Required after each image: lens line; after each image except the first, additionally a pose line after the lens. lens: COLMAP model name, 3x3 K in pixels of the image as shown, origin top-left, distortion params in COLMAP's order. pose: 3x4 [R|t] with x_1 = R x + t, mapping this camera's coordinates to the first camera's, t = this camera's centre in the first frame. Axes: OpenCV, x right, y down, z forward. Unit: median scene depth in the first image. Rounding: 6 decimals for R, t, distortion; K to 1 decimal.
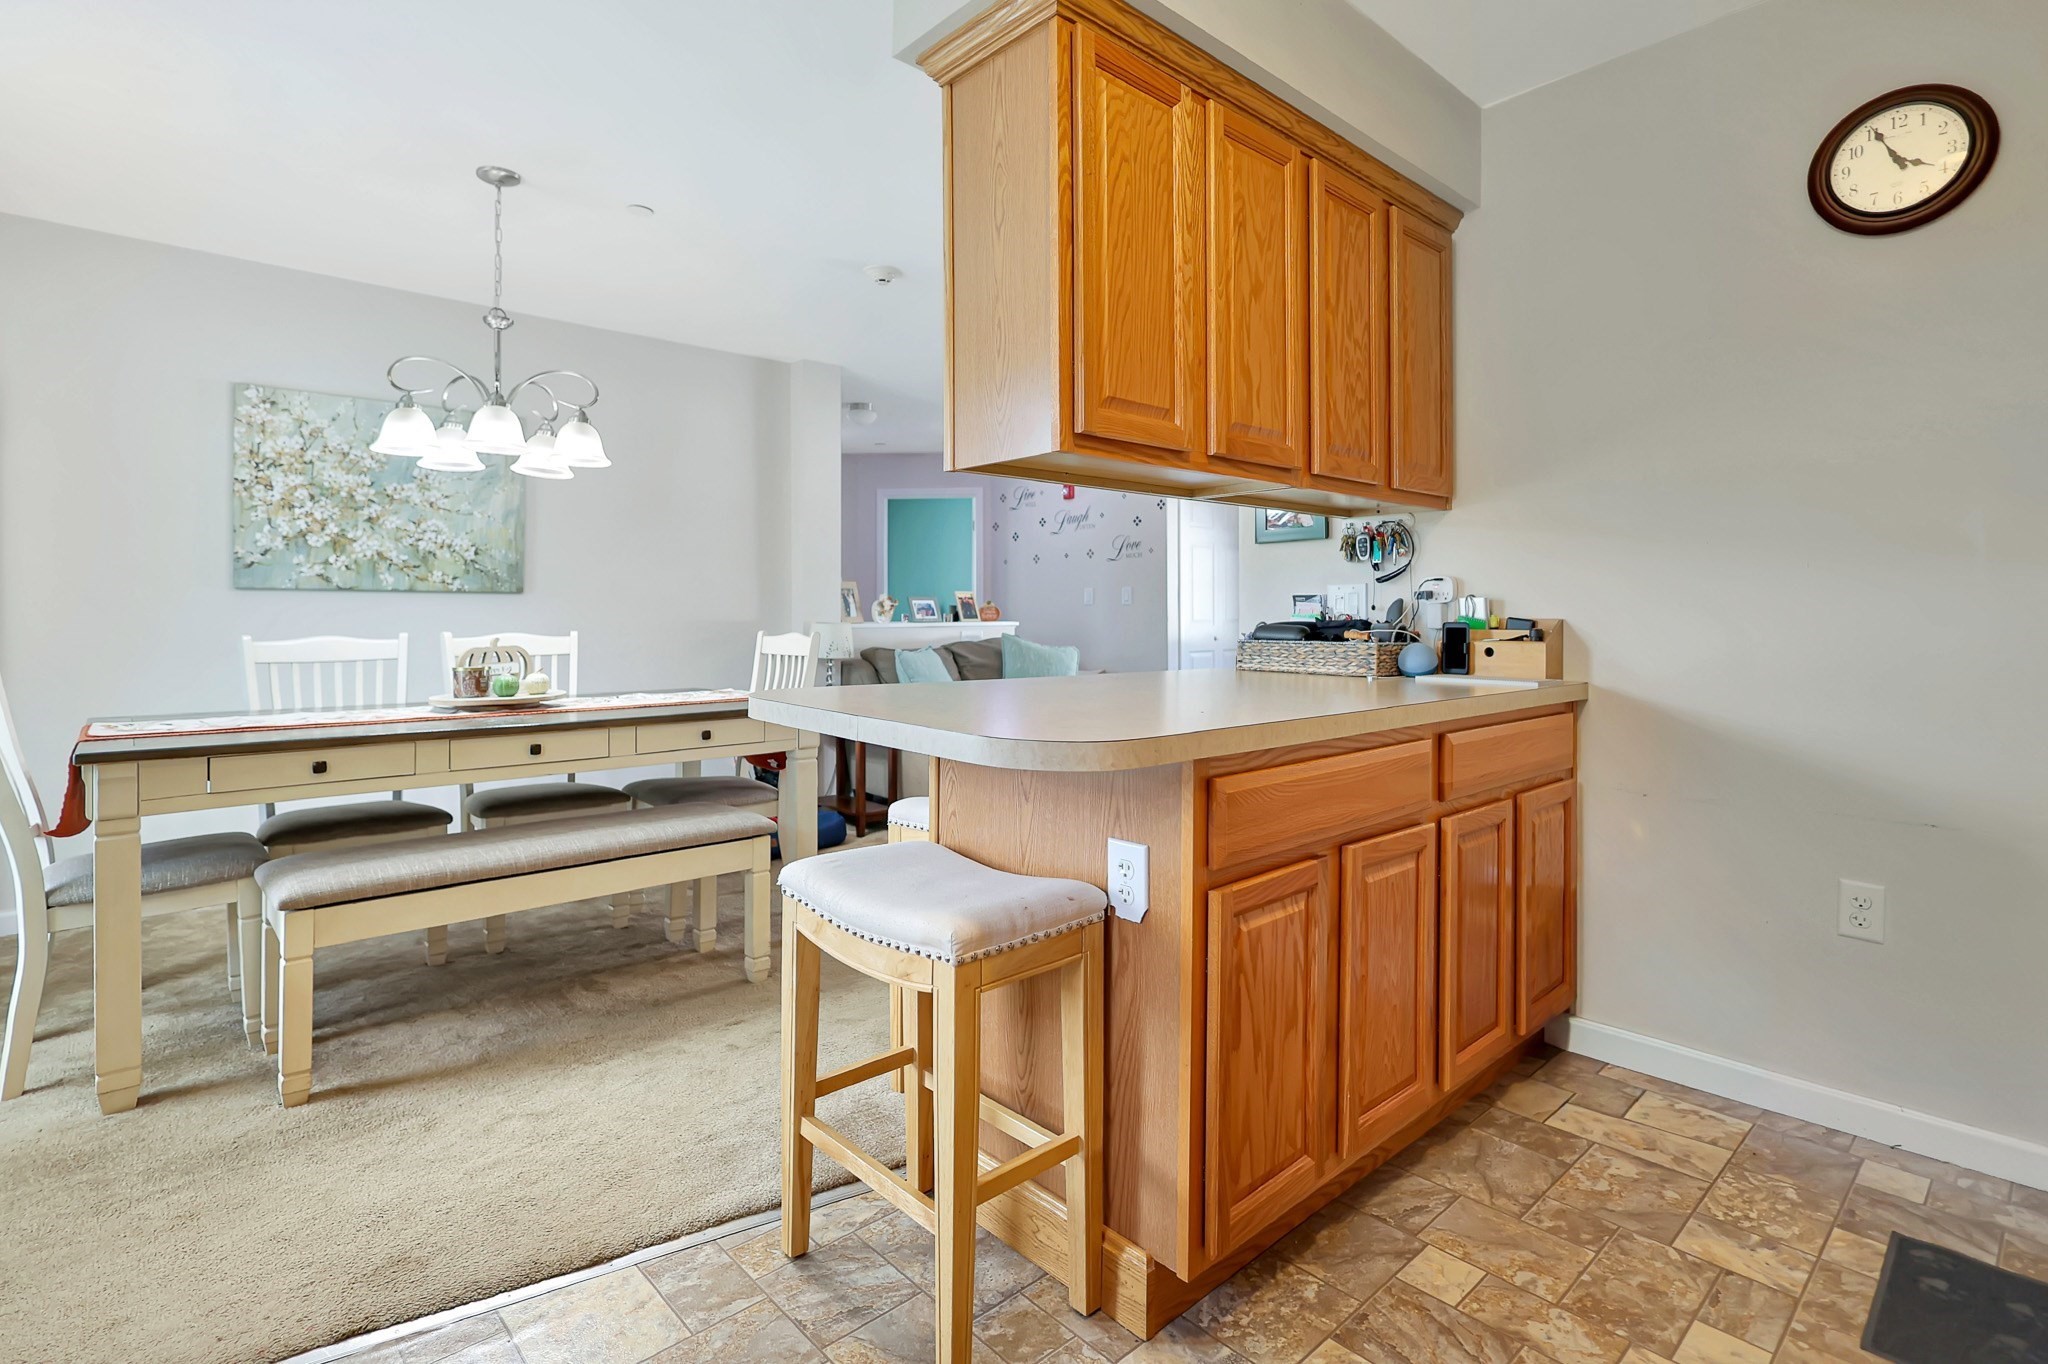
lens RADIAL K [[991.5, 0, 972.4], [0, 991.5, 601.3], [0, 0, 1]] dist [0.003273, -0.000324]
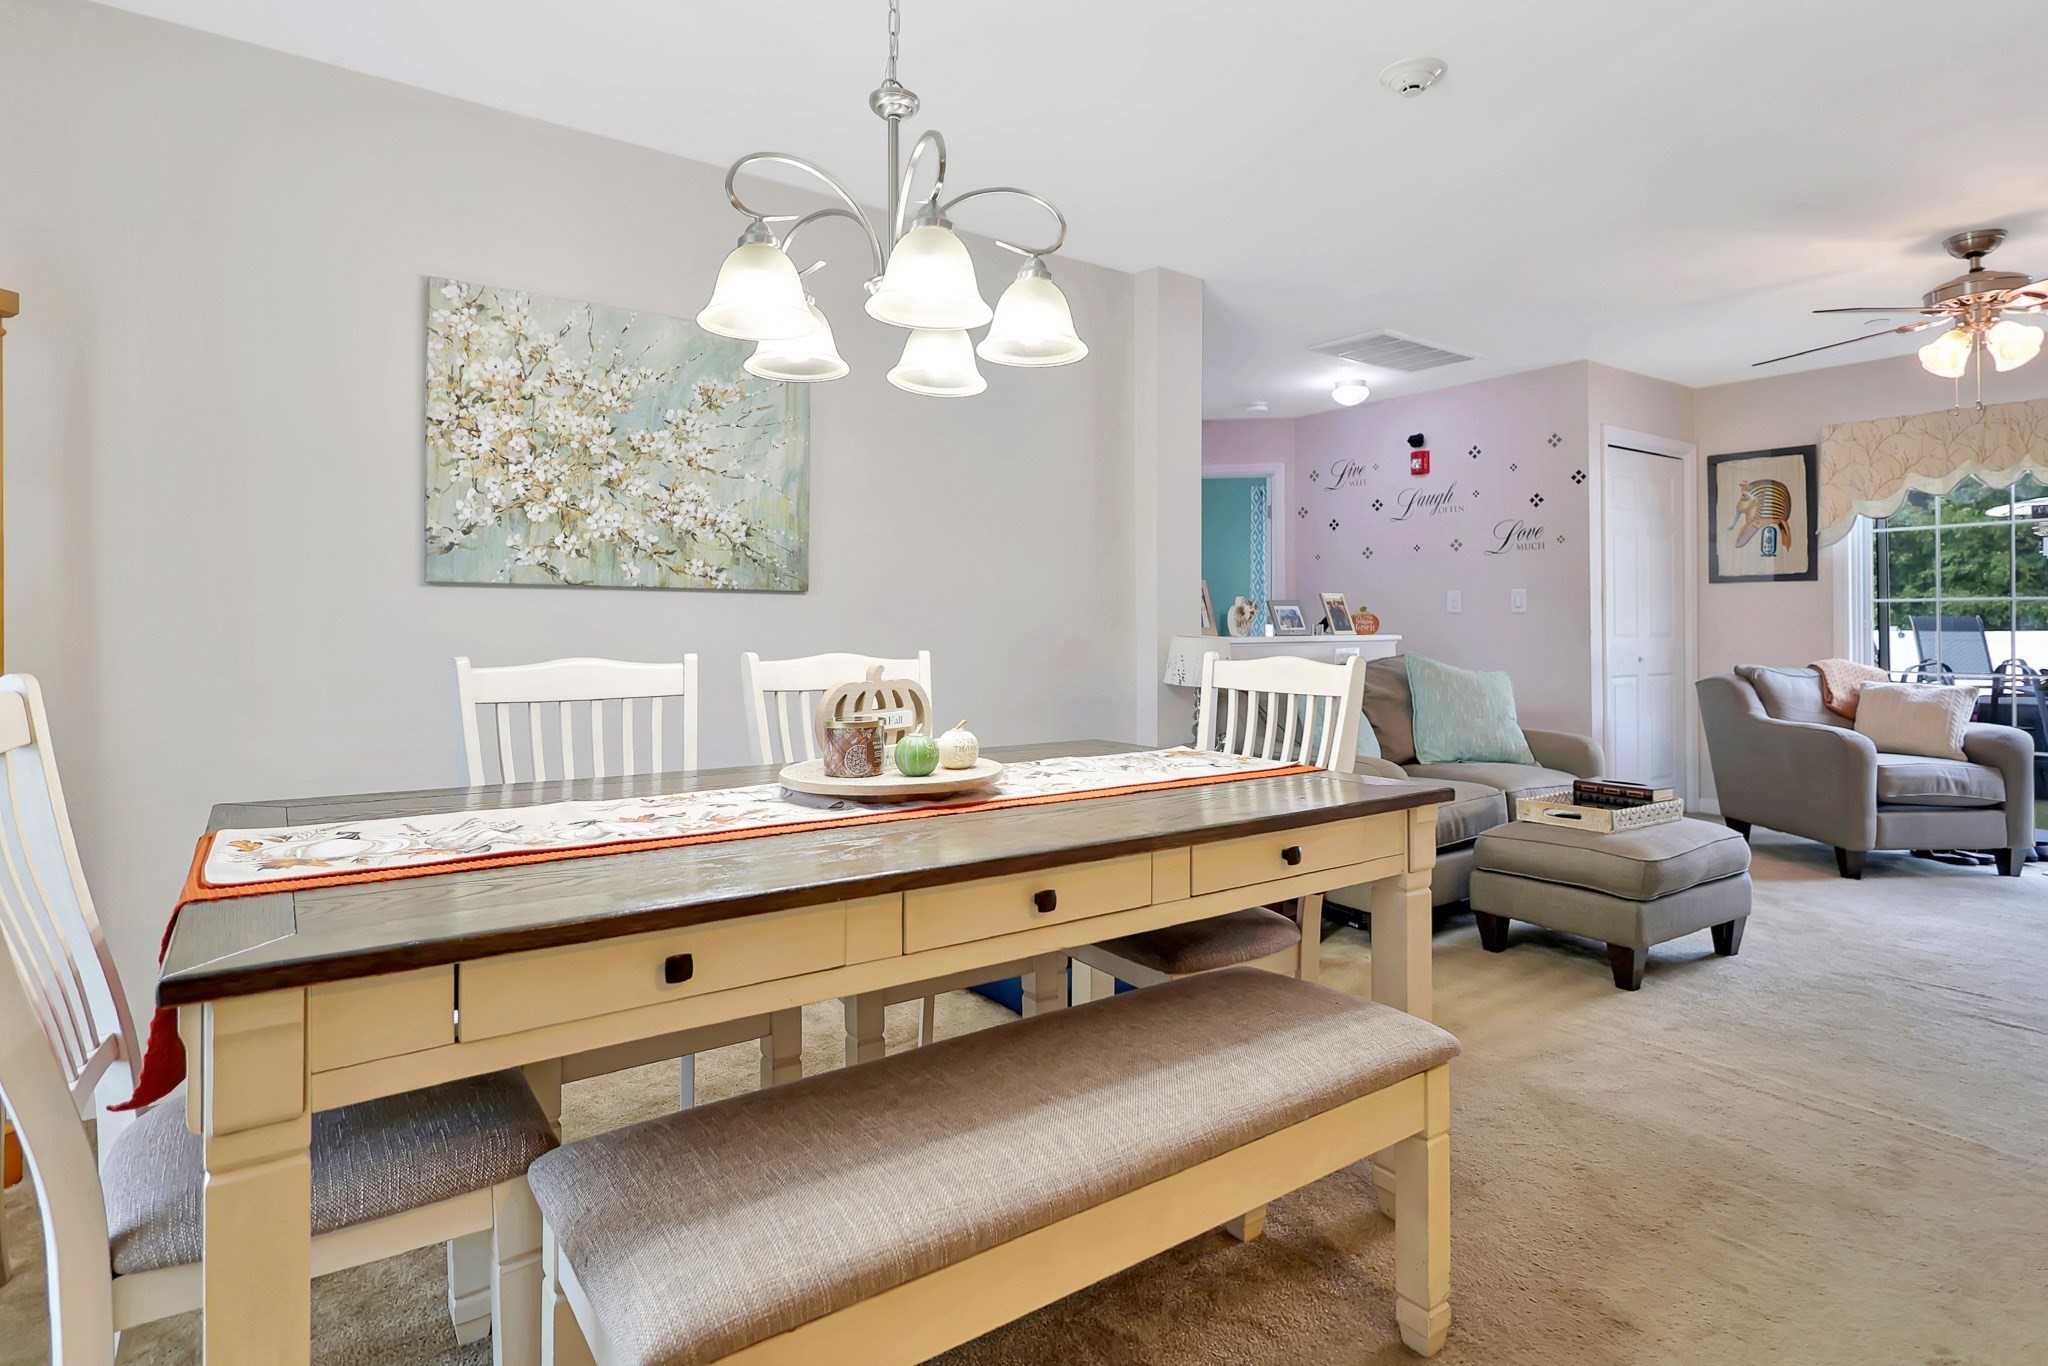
lens RADIAL K [[1044.3, 0, 1004.4], [0, 1044.3, 604.7], [0, 0, 1]] dist [-0.001044, 0.004007]
pose [[0.995478, 0.003081, -0.094939, -0.277751], [-0.003372, 0.999990, -0.002904, 0.002298], [0.094929, 0.003211, 0.995479, 0.324049]]
